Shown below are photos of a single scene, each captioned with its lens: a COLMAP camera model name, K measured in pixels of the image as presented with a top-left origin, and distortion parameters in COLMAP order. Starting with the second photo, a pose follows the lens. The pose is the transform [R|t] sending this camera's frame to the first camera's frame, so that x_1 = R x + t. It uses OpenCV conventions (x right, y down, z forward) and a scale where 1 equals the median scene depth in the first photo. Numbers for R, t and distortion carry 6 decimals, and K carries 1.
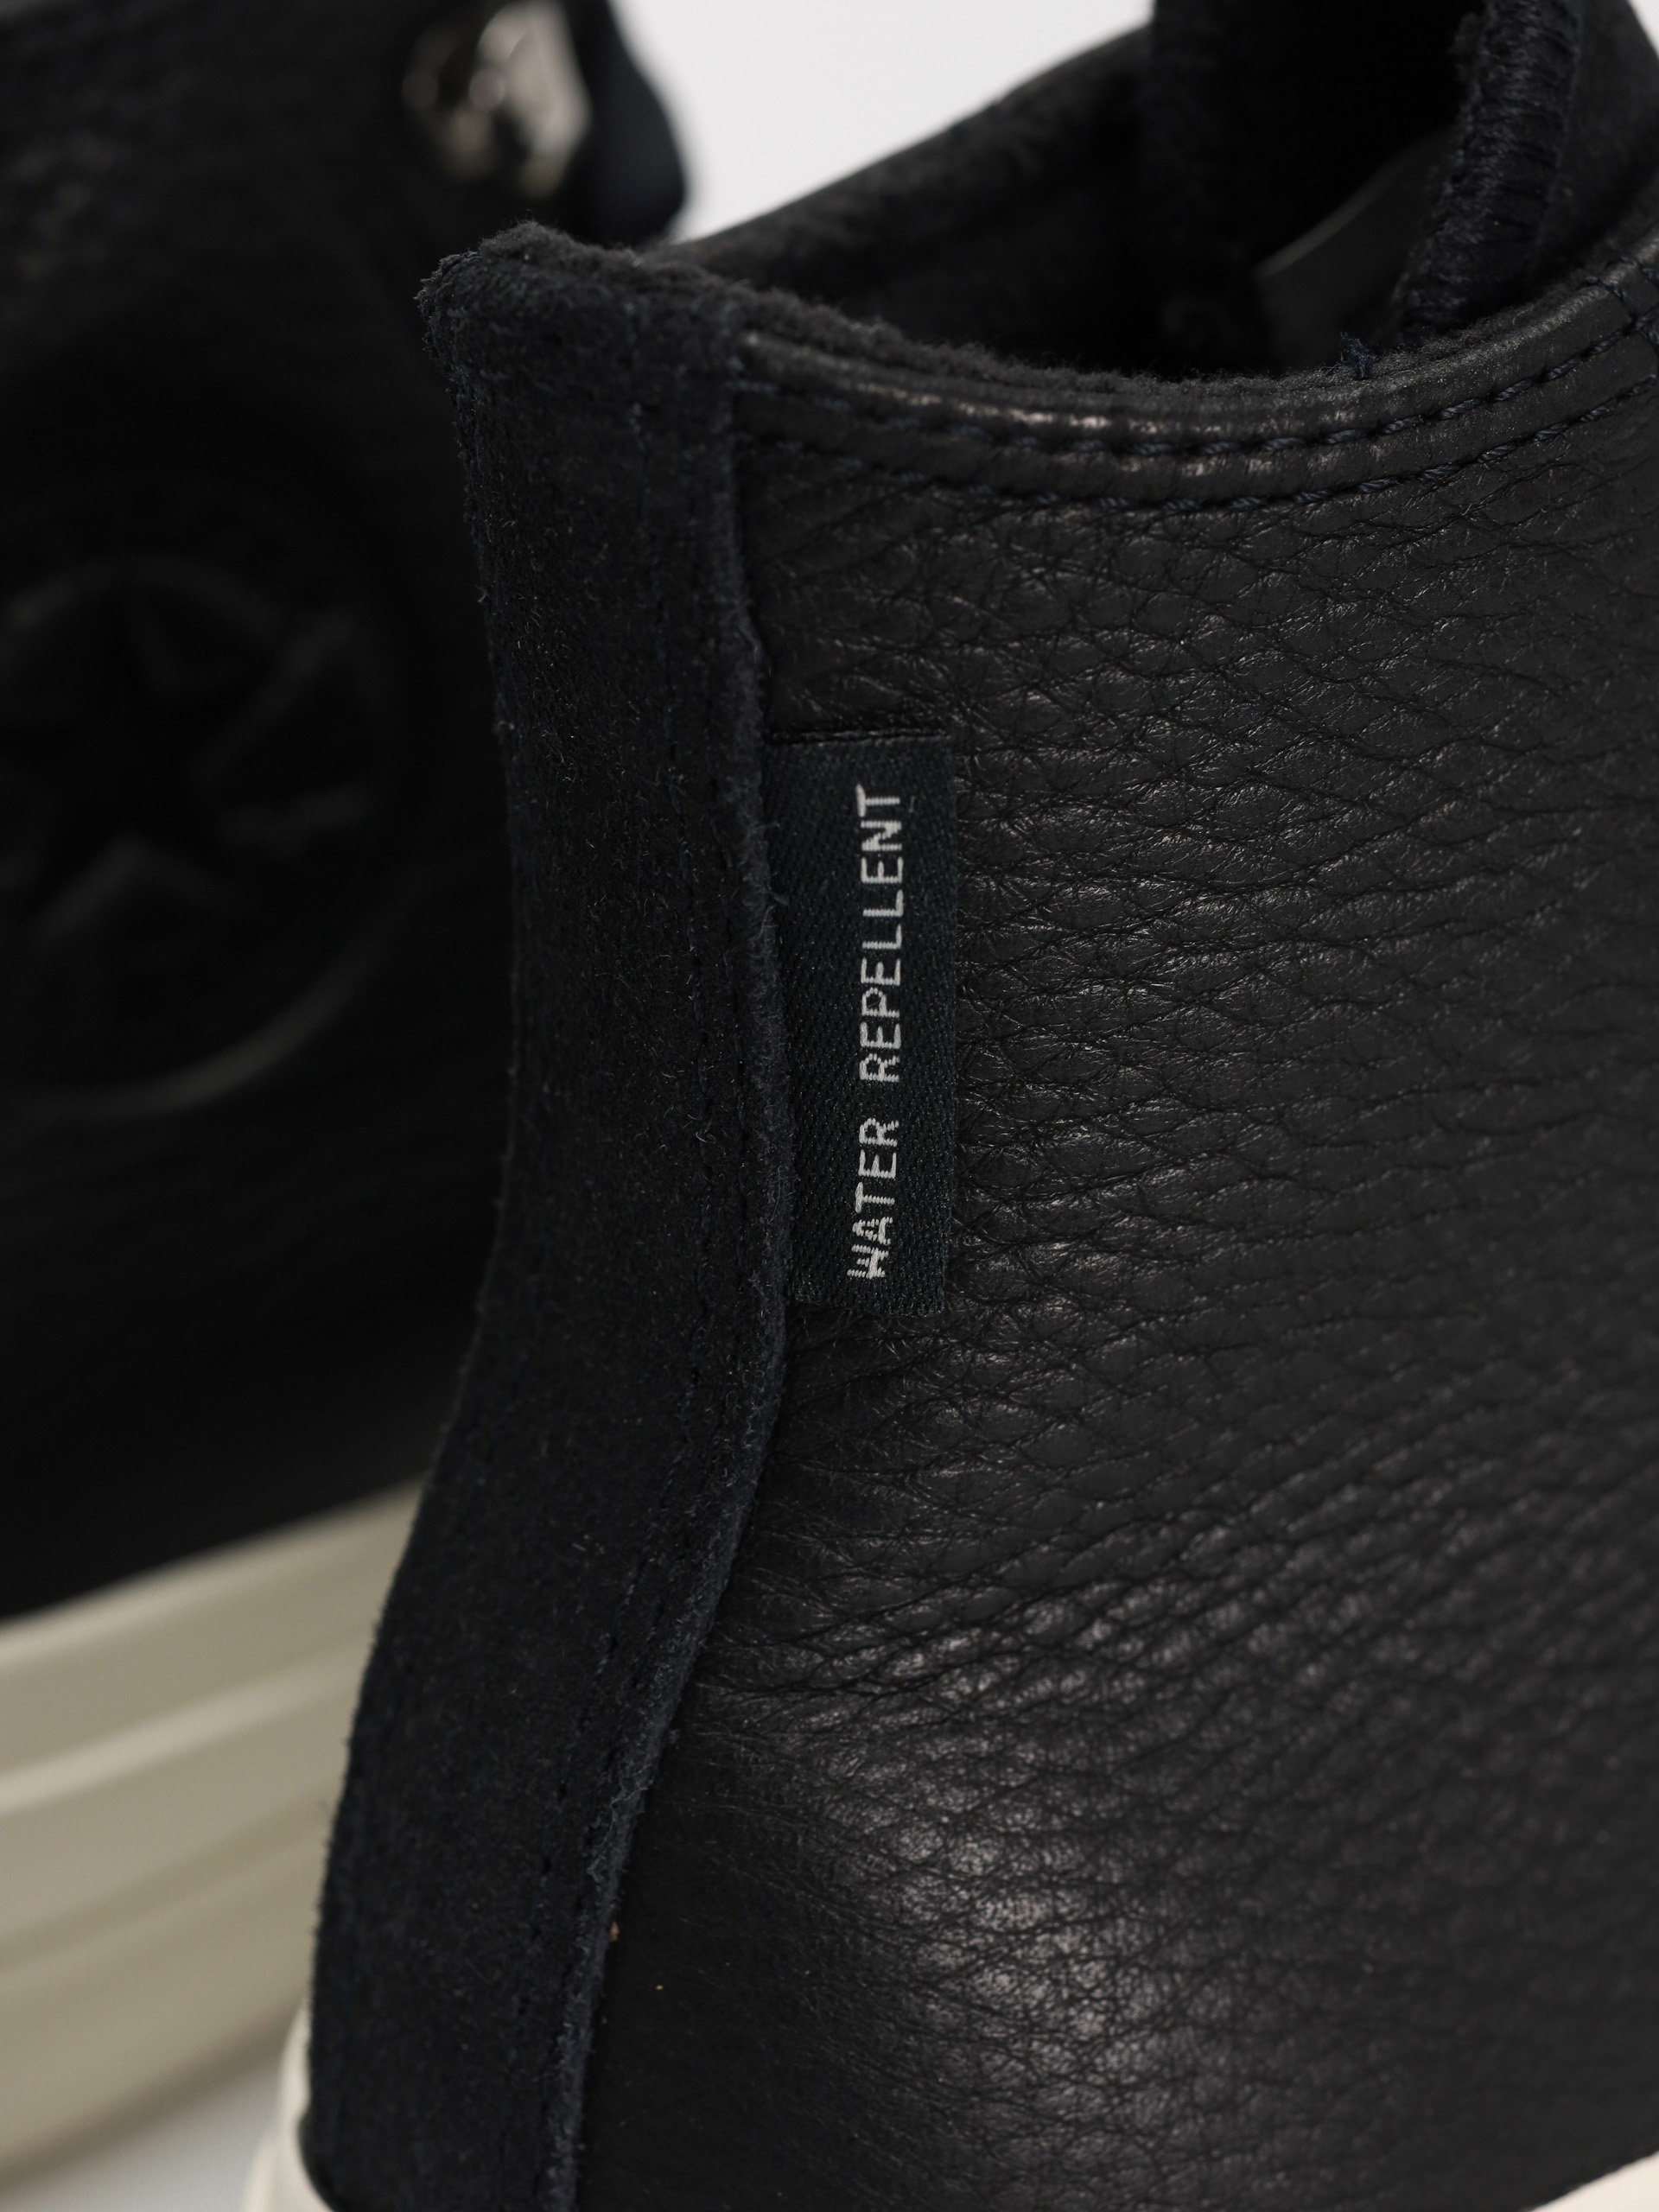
lens RADIAL K [[7381.6, 0, 829.5], [0, 7381.6, 1106.0], [0, 0, 1]] dist [-0.032591, 1.514145]
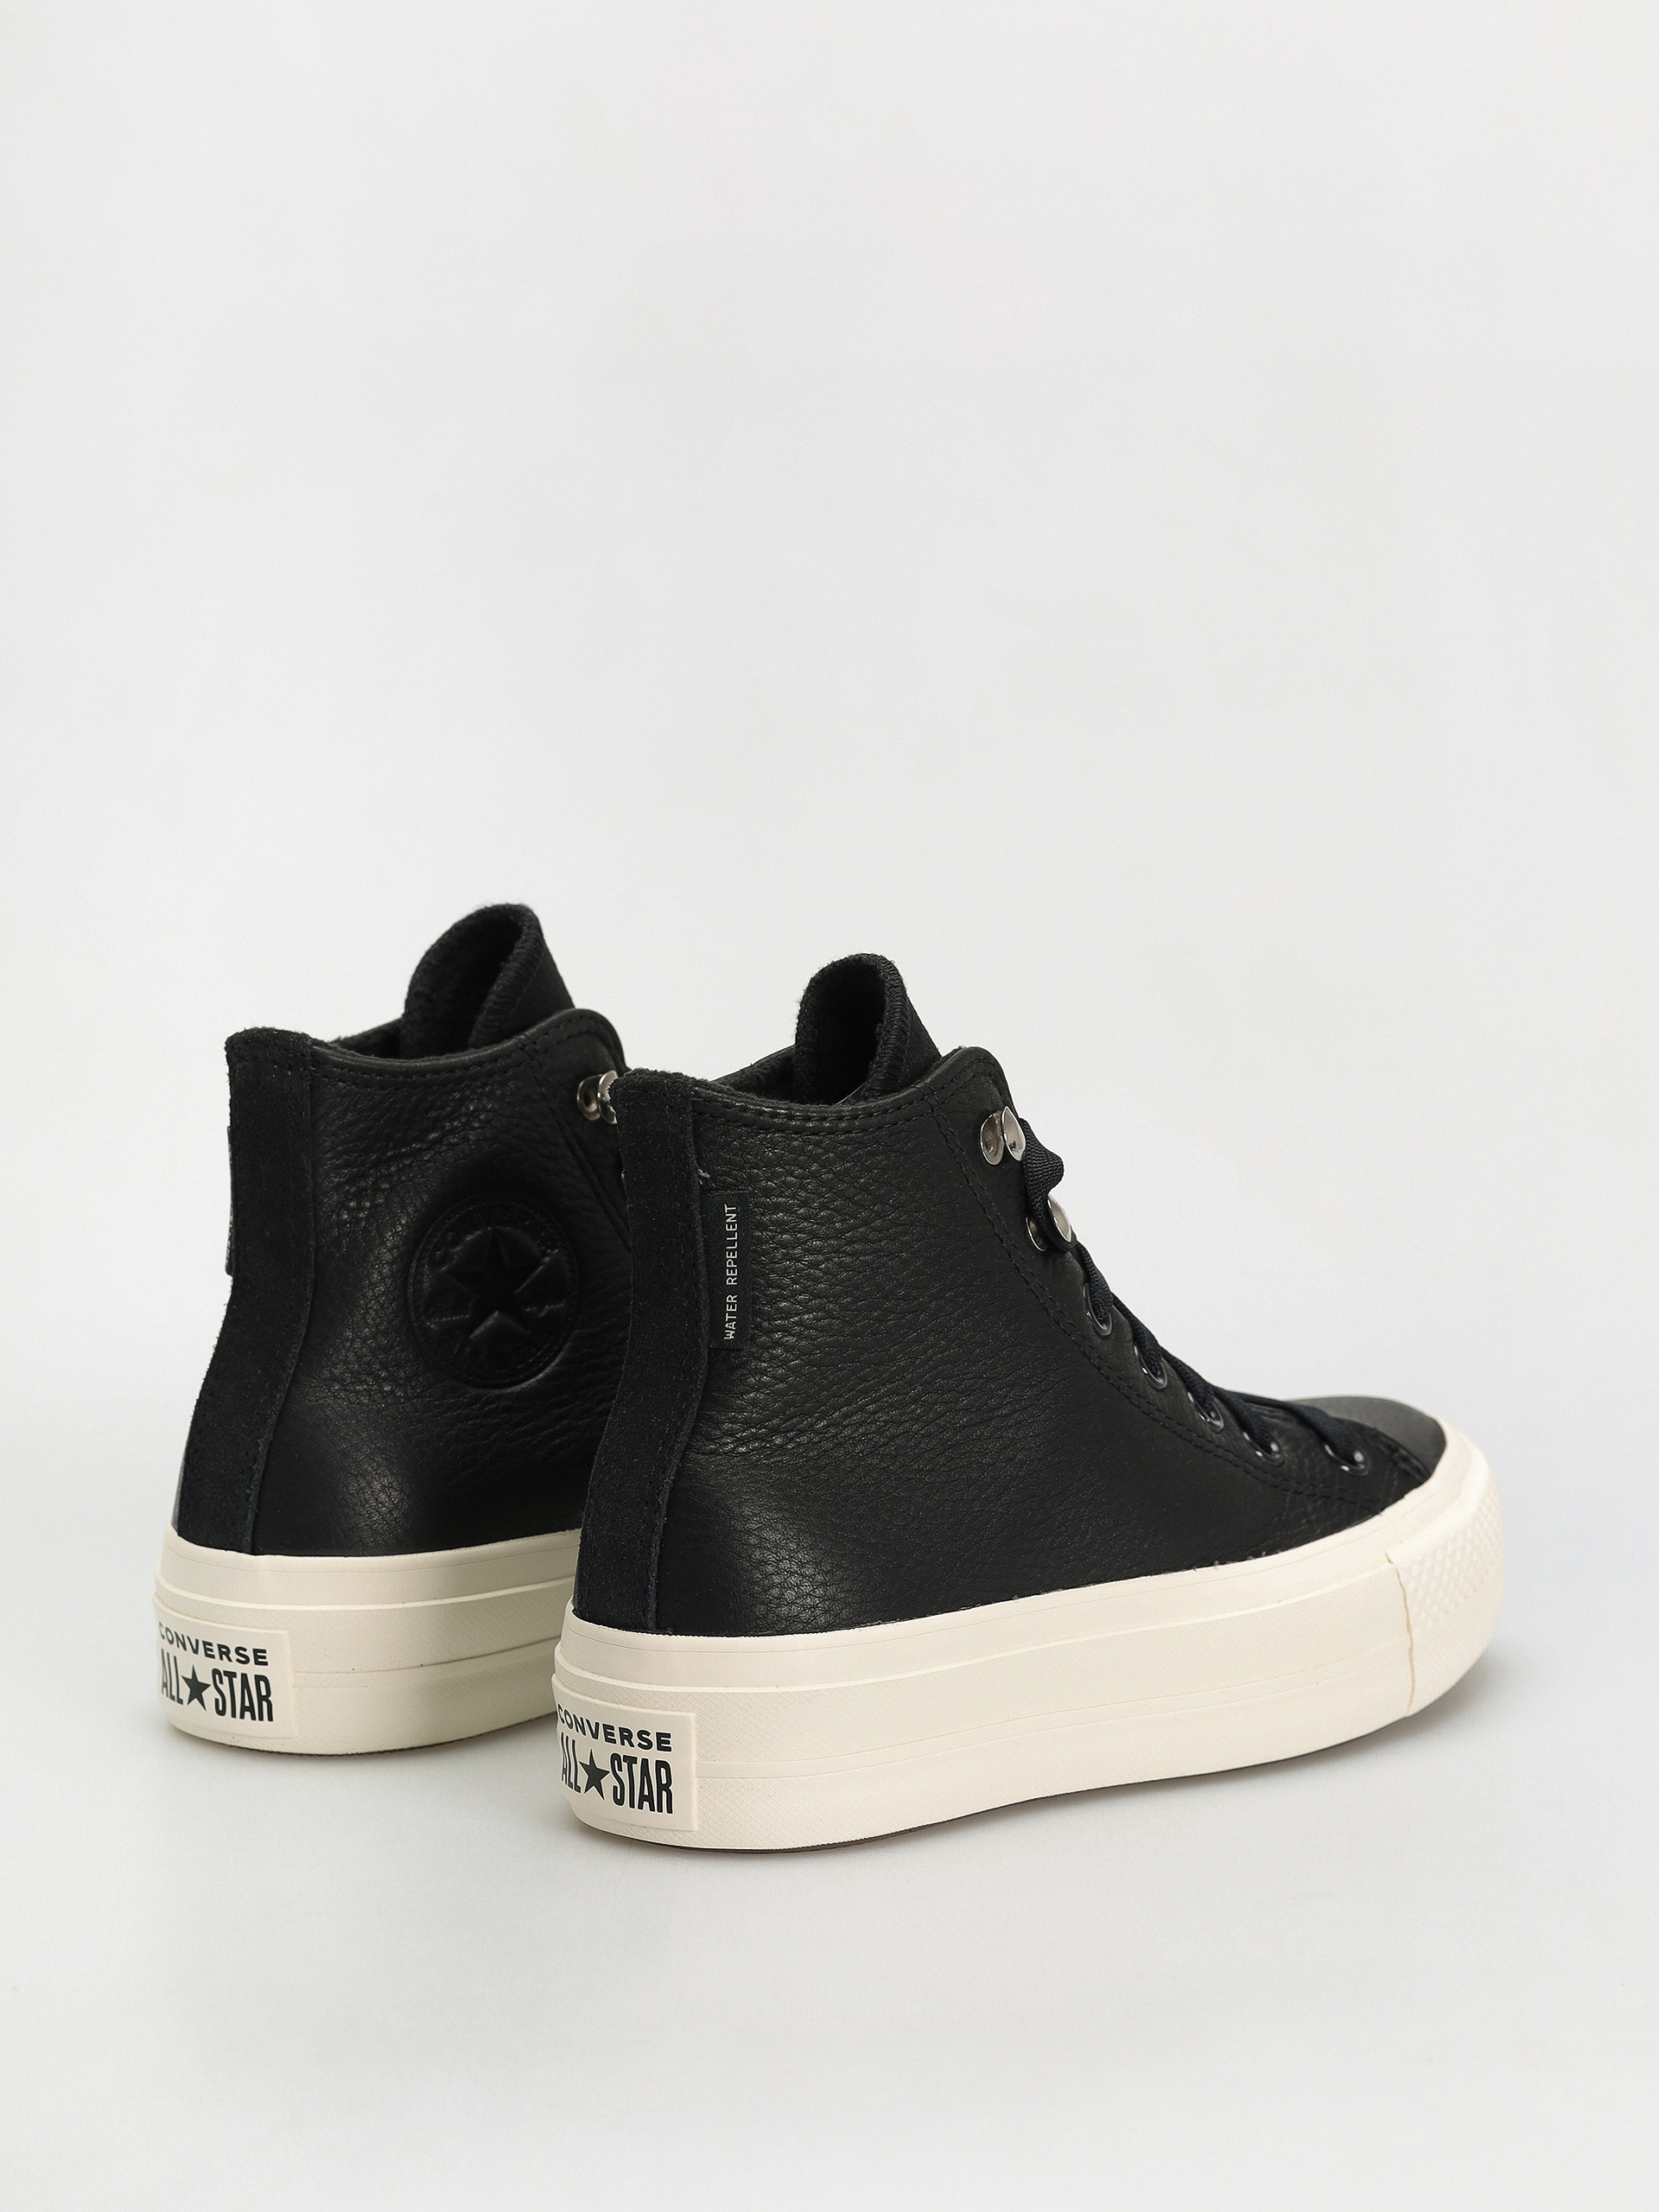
lens RADIAL K [[5278.7, 0, 829.5], [0, 5278.7, 1106.0], [0, 0, 1]] dist [-1.099139, -0.020131]
pose [[0.998713, -0.015256, 0.048370, -0.072094], [0.026293, 0.971268, -0.236532, 0.545613], [-0.043371, 0.237499, 0.970419, -1.653690]]
